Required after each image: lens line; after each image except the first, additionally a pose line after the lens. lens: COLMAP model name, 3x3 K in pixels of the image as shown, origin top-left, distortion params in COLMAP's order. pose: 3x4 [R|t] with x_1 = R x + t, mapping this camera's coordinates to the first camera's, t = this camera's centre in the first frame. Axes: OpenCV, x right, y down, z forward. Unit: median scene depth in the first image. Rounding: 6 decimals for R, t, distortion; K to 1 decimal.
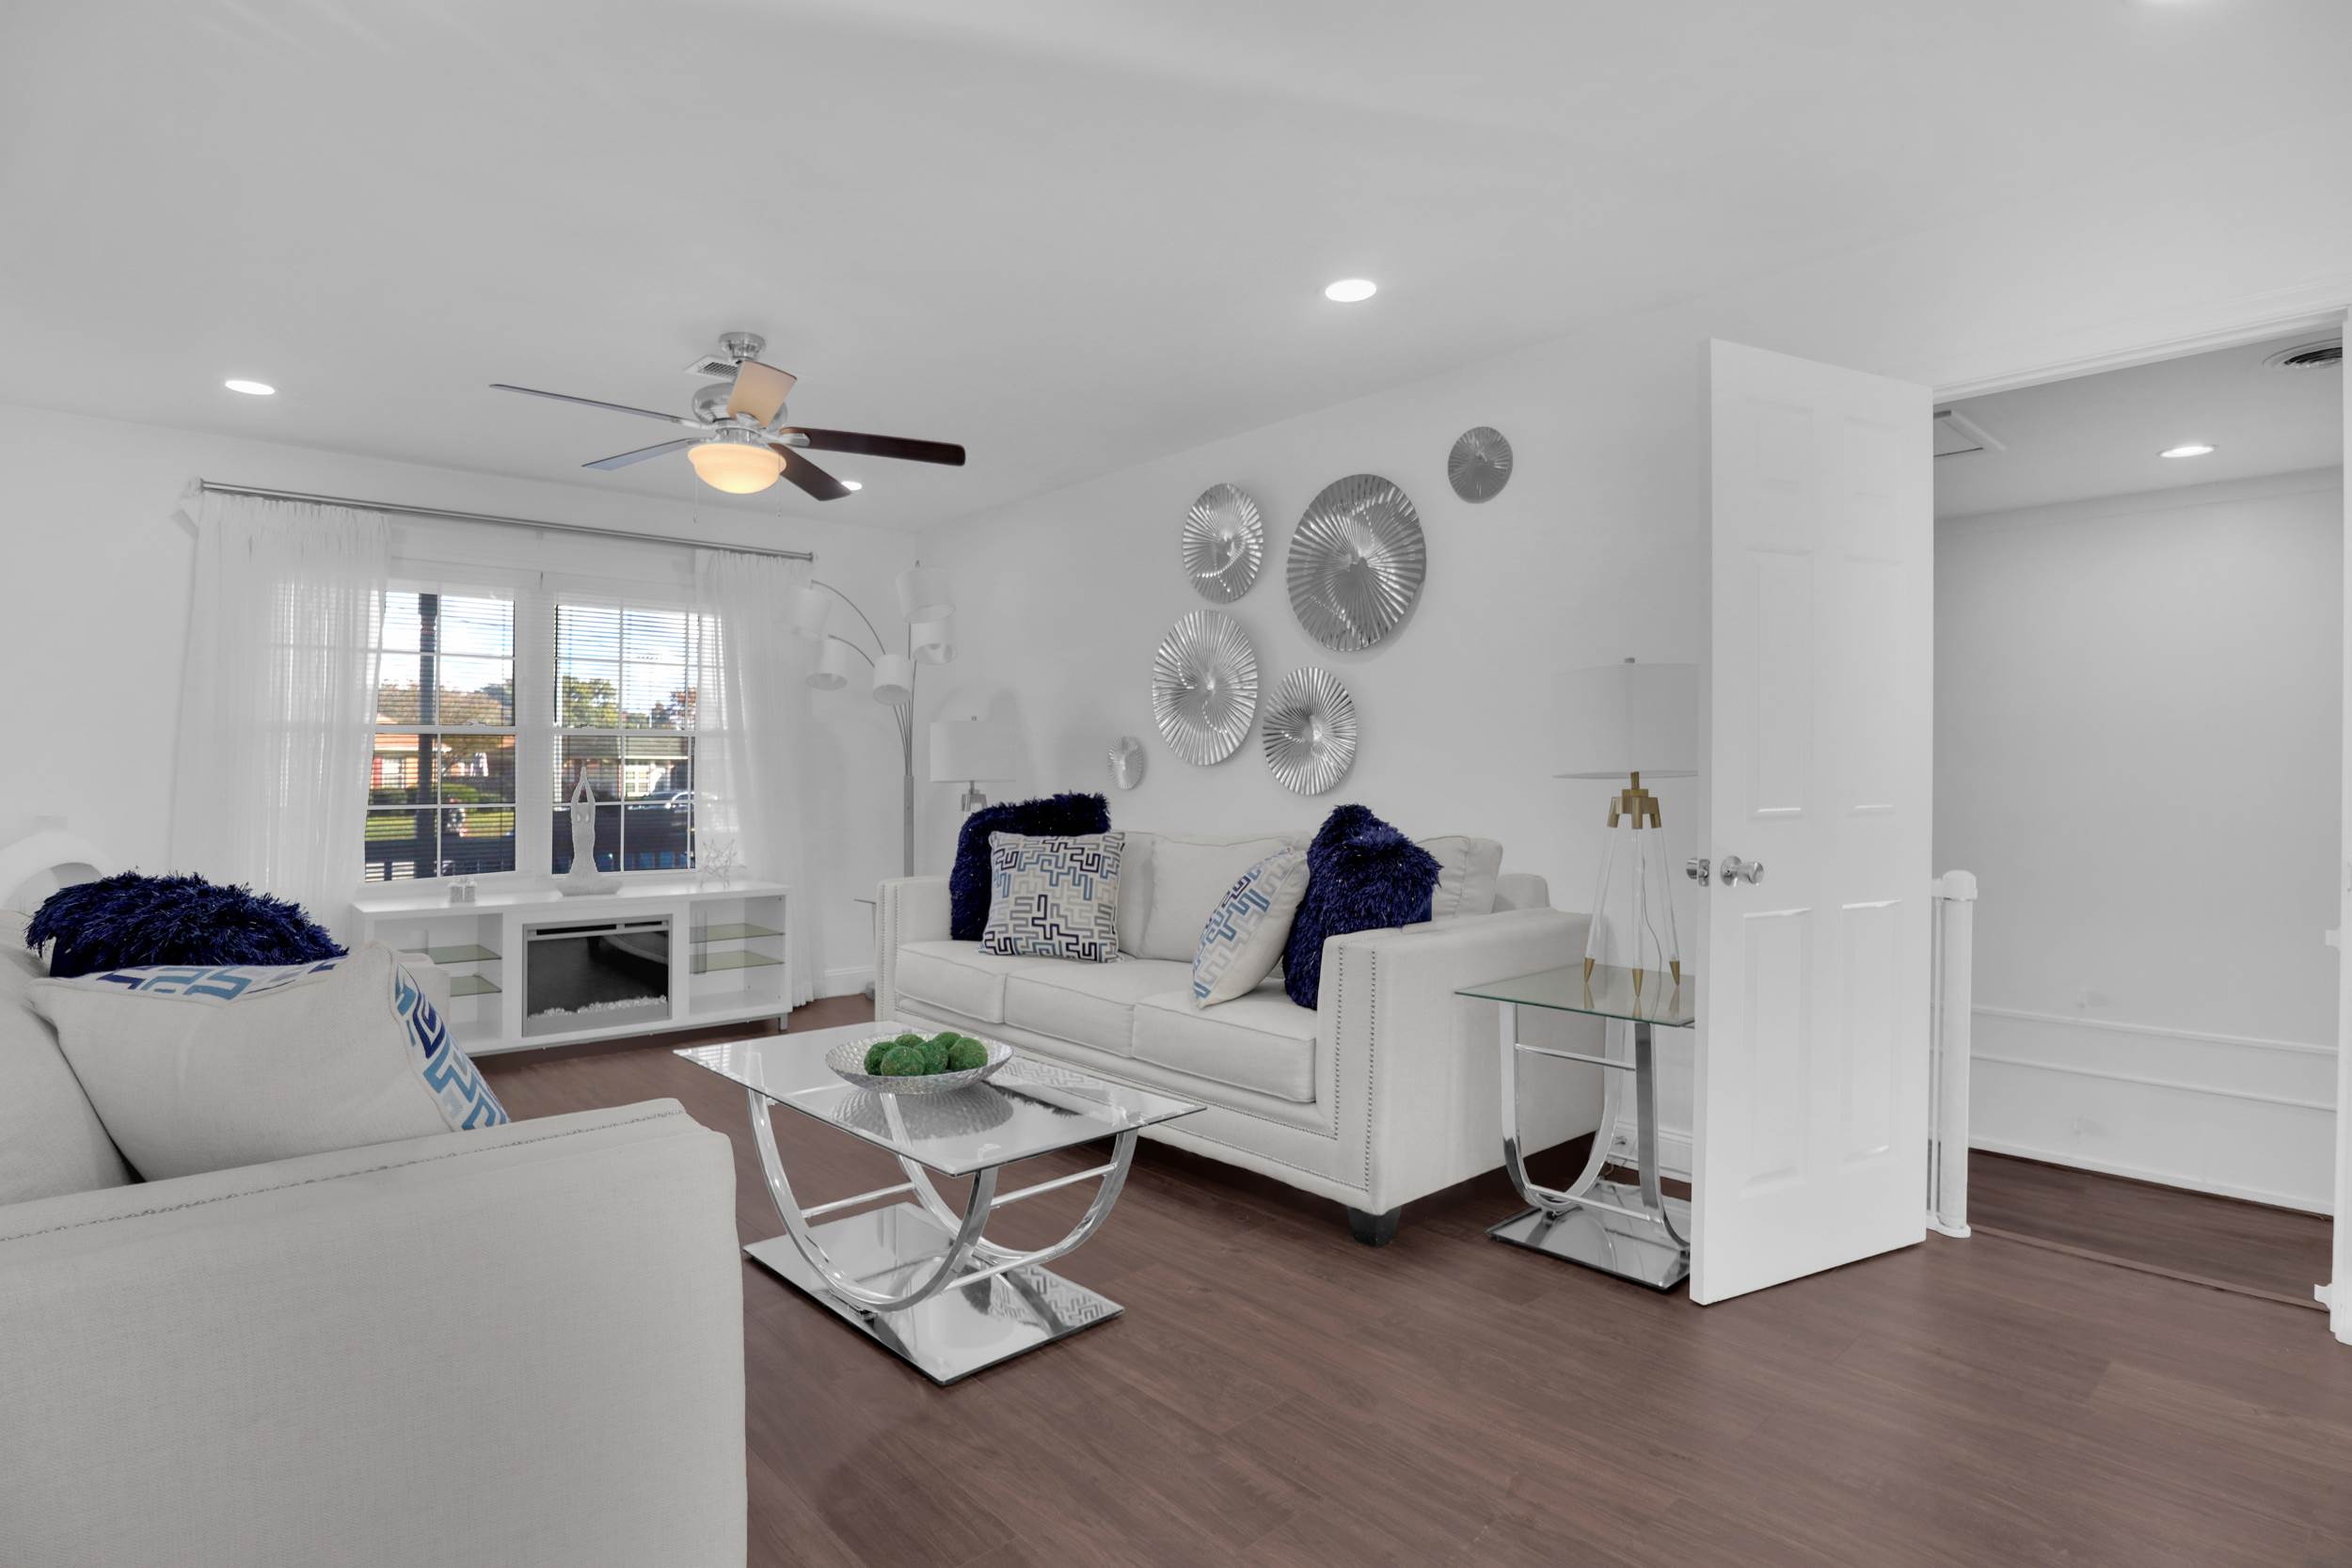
lens RADIAL K [[1260.8, 0, 1174.3], [0, 1260.8, 769.3], [0, 0, 1]] dist [-0.008604, 0.000089]
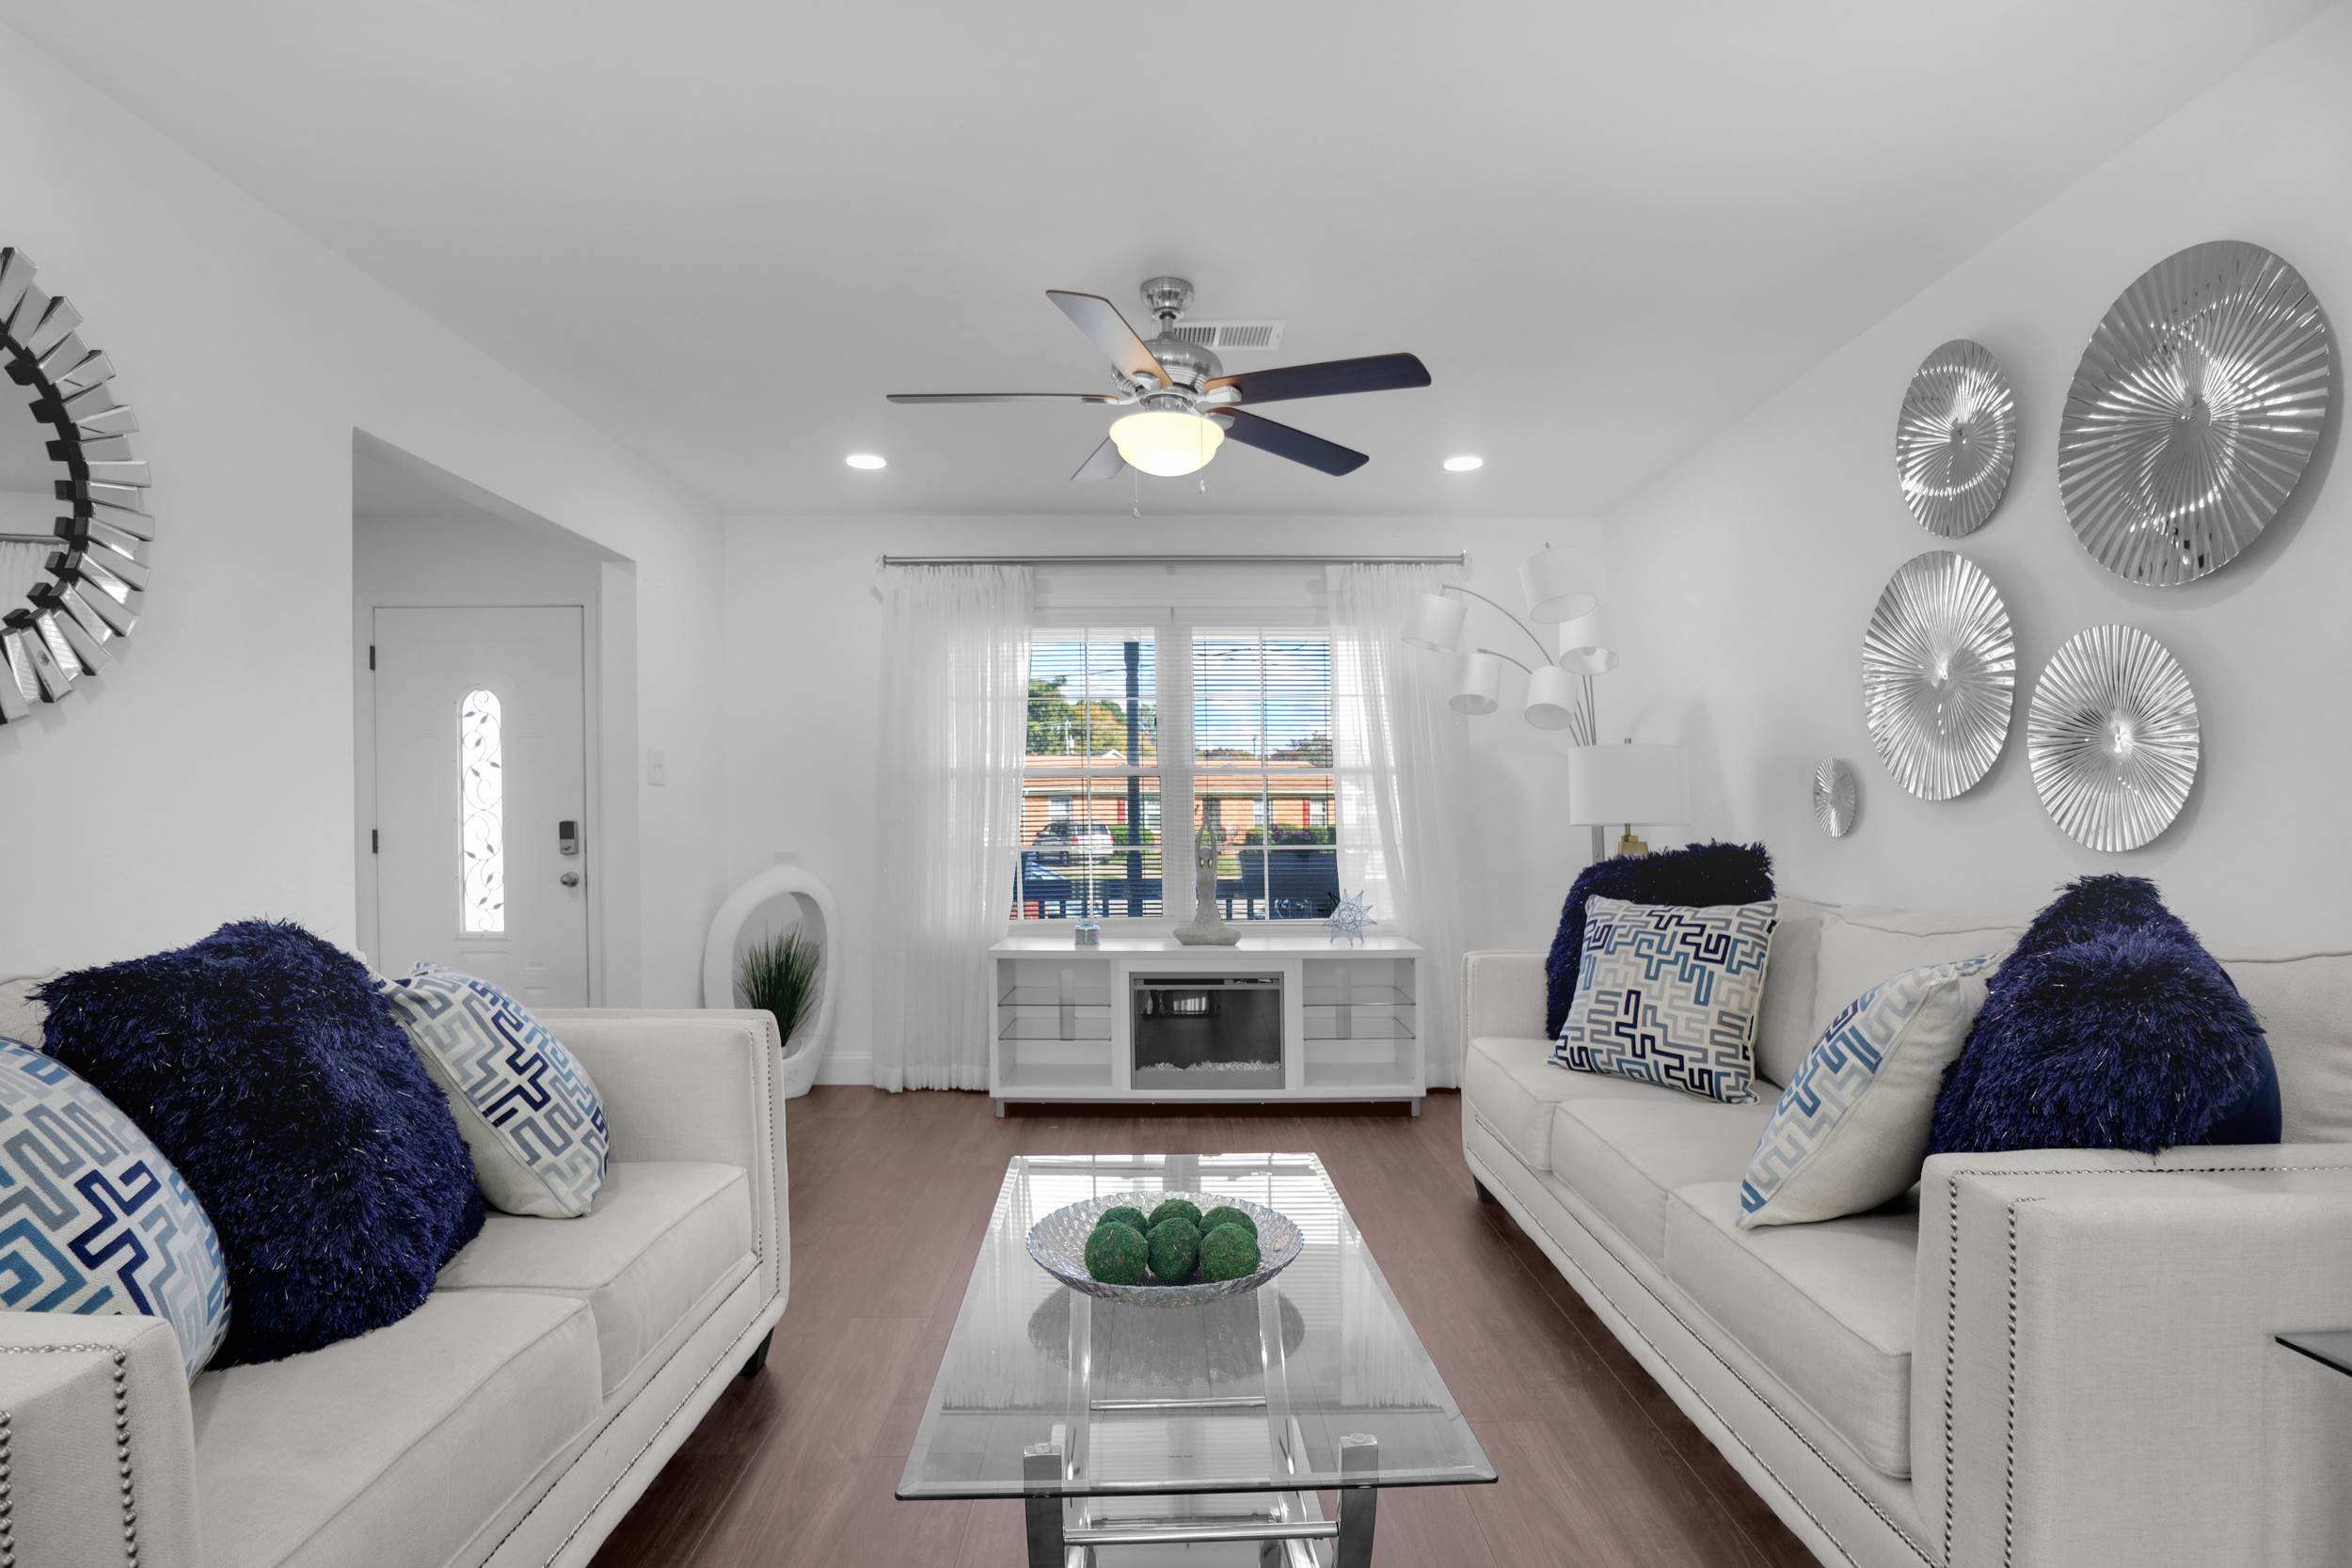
lens RADIAL K [[1260.8, 0, 1182.4], [0, 1260.8, 798.2], [0, 0, 1]] dist [-0.008604, 0.000089]
pose [[0.765439, -0.011400, -0.643407, 0.149864], [0.006962, 0.999931, -0.009435, -0.001058], [0.643470, 0.002743, 0.765466, 0.309715]]
